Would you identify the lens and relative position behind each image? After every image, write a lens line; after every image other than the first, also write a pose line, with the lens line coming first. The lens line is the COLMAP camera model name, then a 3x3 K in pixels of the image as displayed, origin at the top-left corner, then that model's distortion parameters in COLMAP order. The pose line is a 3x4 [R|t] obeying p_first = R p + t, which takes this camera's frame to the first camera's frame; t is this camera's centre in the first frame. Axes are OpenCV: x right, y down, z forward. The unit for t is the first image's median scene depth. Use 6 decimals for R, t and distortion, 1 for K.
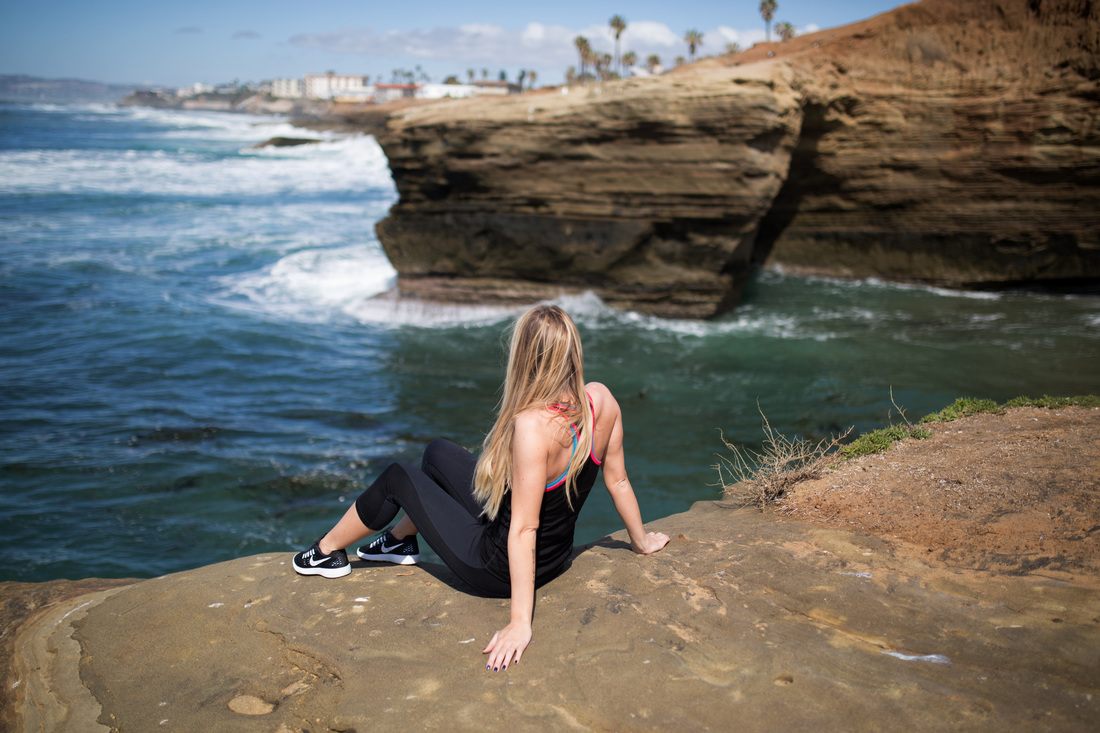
lens RADIAL K [[997.2, 0, 550.0], [0, 997.2, 366.5], [0, 0, 1]] dist [-0.033028, -0.007143]
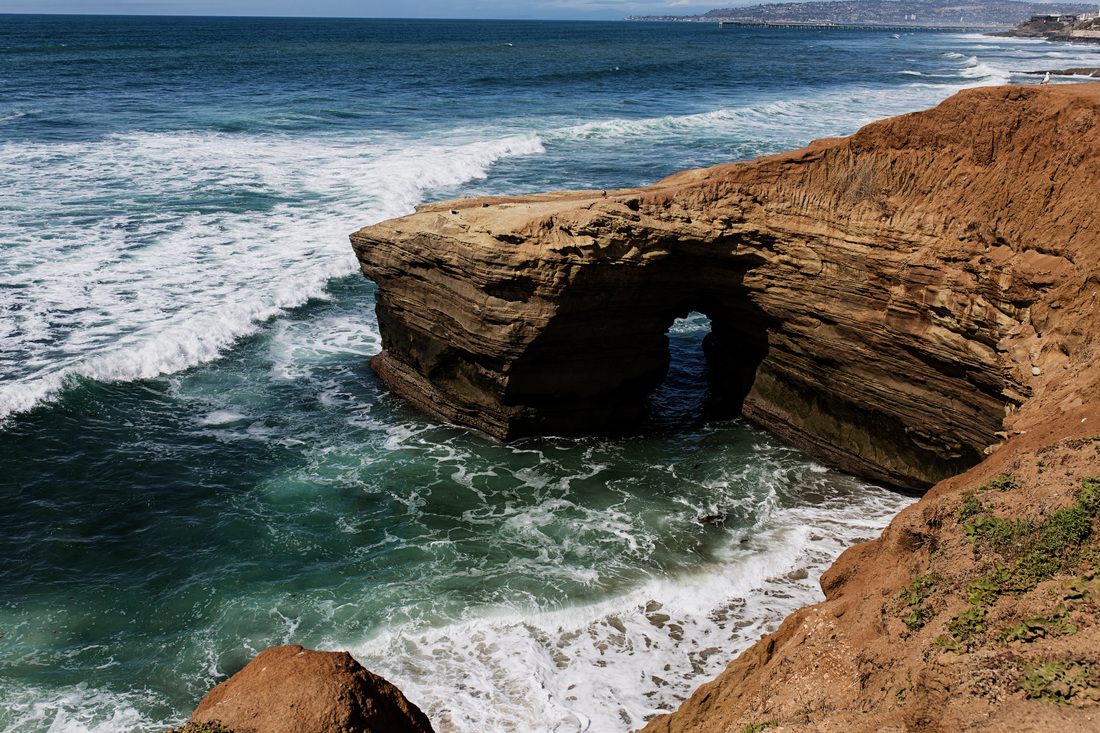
lens RADIAL K [[997.2, 0, 550.0], [0, 997.2, 366.5], [0, 0, 1]] dist [-0.033028, -0.007143]
pose [[0.717780, 0.200767, -0.666696, 0.782026], [-0.163682, 0.979347, 0.118694, -0.230978], [0.676757, 0.023930, 0.735818, 0.231859]]
